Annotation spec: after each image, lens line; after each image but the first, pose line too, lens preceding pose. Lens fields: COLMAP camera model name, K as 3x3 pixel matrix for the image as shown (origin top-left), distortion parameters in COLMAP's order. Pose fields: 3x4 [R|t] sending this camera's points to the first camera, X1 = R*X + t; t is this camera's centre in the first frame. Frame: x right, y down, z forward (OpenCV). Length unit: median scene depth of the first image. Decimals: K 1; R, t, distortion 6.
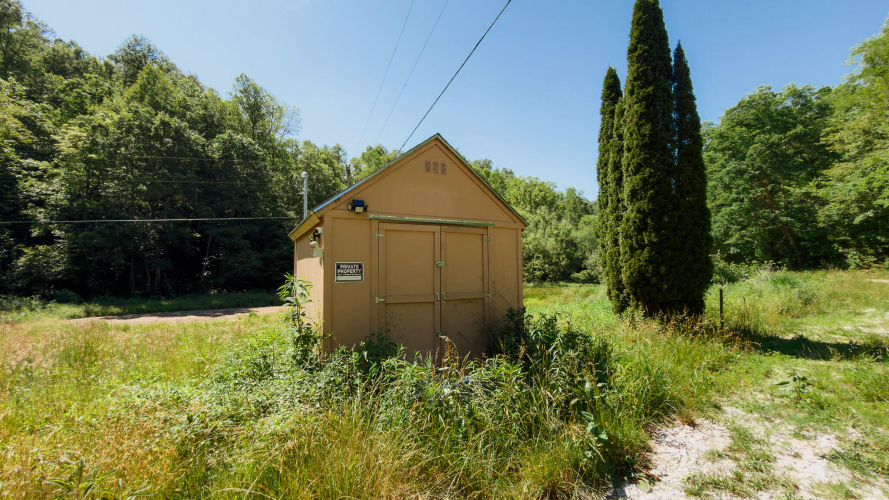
lens RADIAL K [[355.9, 0, 442.2], [0, 355.9, 255.7], [0, 0, 1]] dist [0.000025, 0.000261]
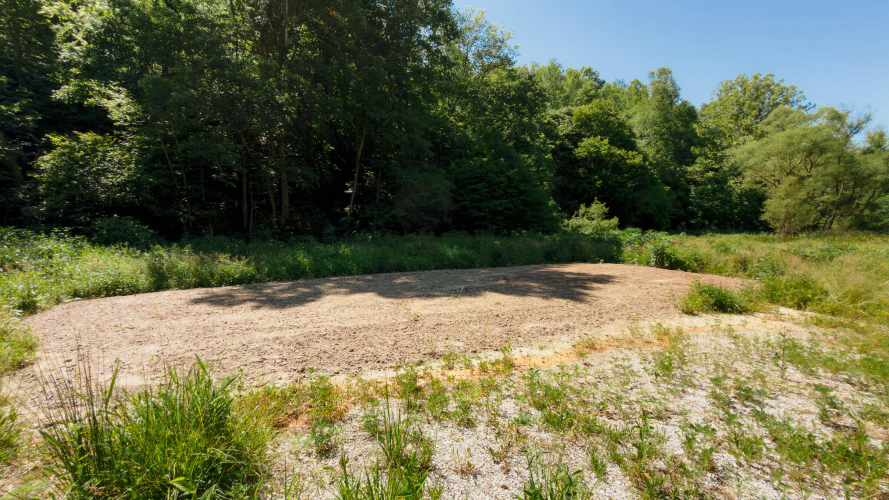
lens RADIAL K [[355.9, 0, 443.5], [0, 355.9, 258.6], [0, 0, 1]] dist [0.000025, 0.000261]
pose [[0.983683, 0.015057, -0.179277, -1.471663], [0.006895, 0.992604, 0.121200, 0.232712], [0.179776, -0.120459, 0.976304, 1.575979]]
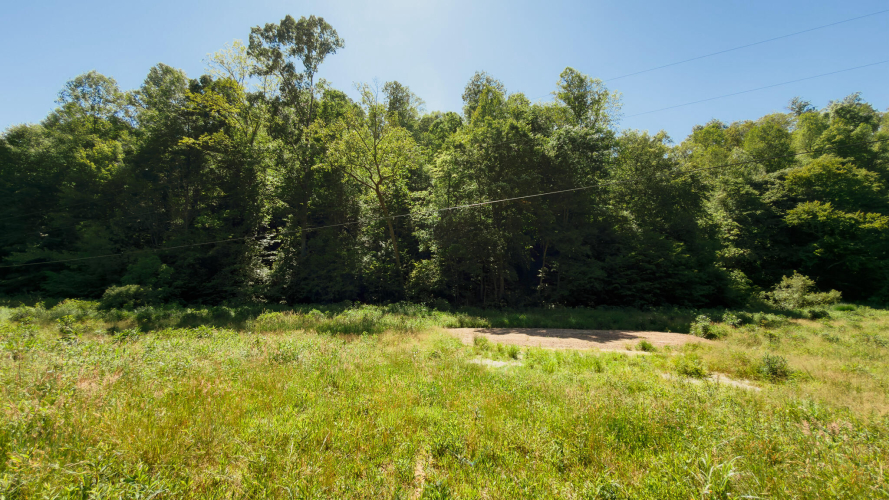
lens RADIAL K [[355.9, 0, 439.7], [0, 355.9, 254.7], [0, 0, 1]] dist [0.000025, 0.000261]
pose [[0.712287, -0.054617, -0.699760, -0.732318], [0.020700, 0.998169, -0.056837, 0.059022], [0.701583, 0.026000, 0.712114, 0.549956]]
